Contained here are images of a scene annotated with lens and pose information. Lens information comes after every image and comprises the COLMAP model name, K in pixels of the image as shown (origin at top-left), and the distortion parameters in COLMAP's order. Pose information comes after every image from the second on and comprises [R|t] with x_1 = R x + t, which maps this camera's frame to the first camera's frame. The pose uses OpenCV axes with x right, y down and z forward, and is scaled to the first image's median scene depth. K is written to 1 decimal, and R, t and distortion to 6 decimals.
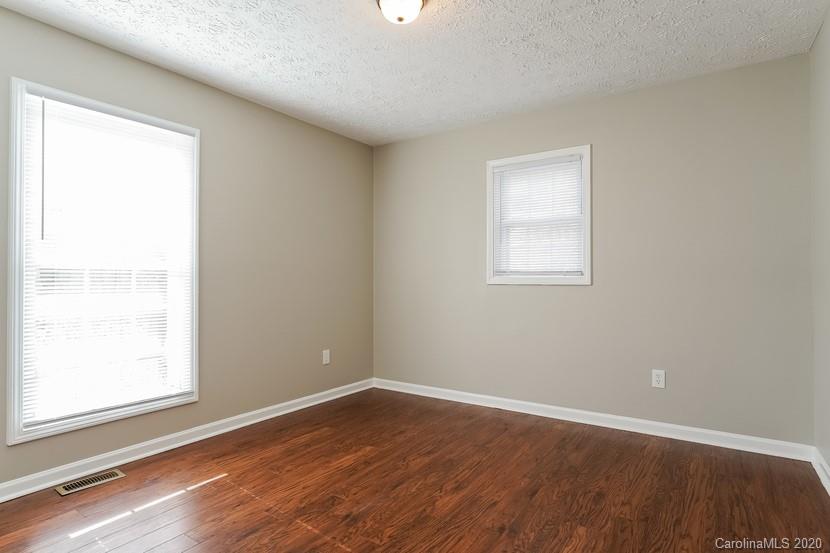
lens RADIAL K [[450.6, 0, 415.0], [0, 450.6, 276.5], [0, 0, 1]] dist [-0.002788, -0.000052]
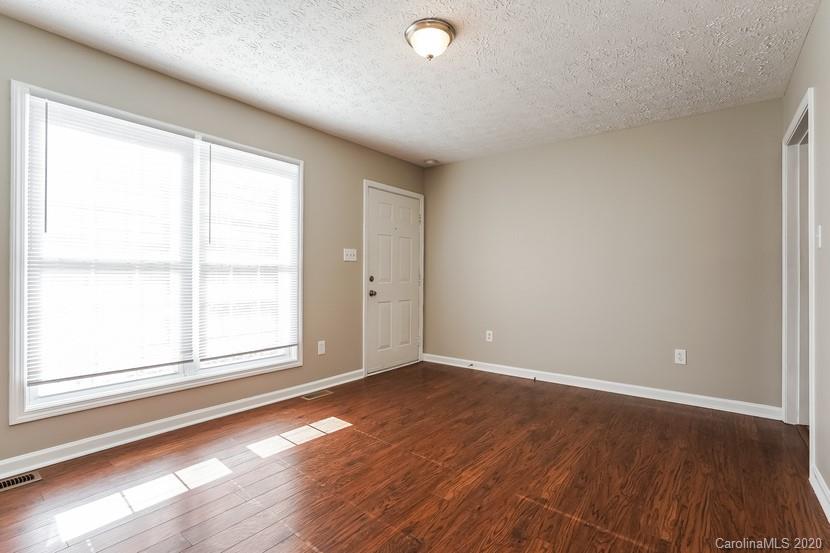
lens RADIAL K [[351.5, 0, 431.9], [0, 351.5, 273.3], [0, 0, 1]] dist [0.000659, 0.000594]
pose [[0.994642, 0.011658, -0.102718, 0.158895], [-0.011639, 0.999932, 0.000789, 0.001437], [0.102720, 0.000411, 0.994710, 0.236155]]
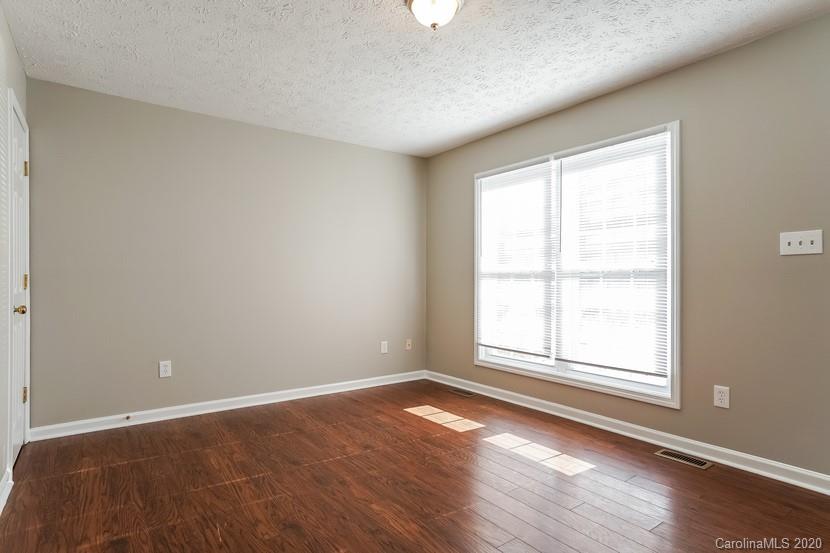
lens RADIAL K [[426.0, 0, 417.0], [0, 426.0, 279.4], [0, 0, 1]] dist [-0.038248, 0.000255]
pose [[-0.321615, 0.000336, -0.946871, 0.590552], [0.003415, 0.999994, -0.000805, 0.006043], [0.946864, -0.003492, -0.321614, 0.869724]]
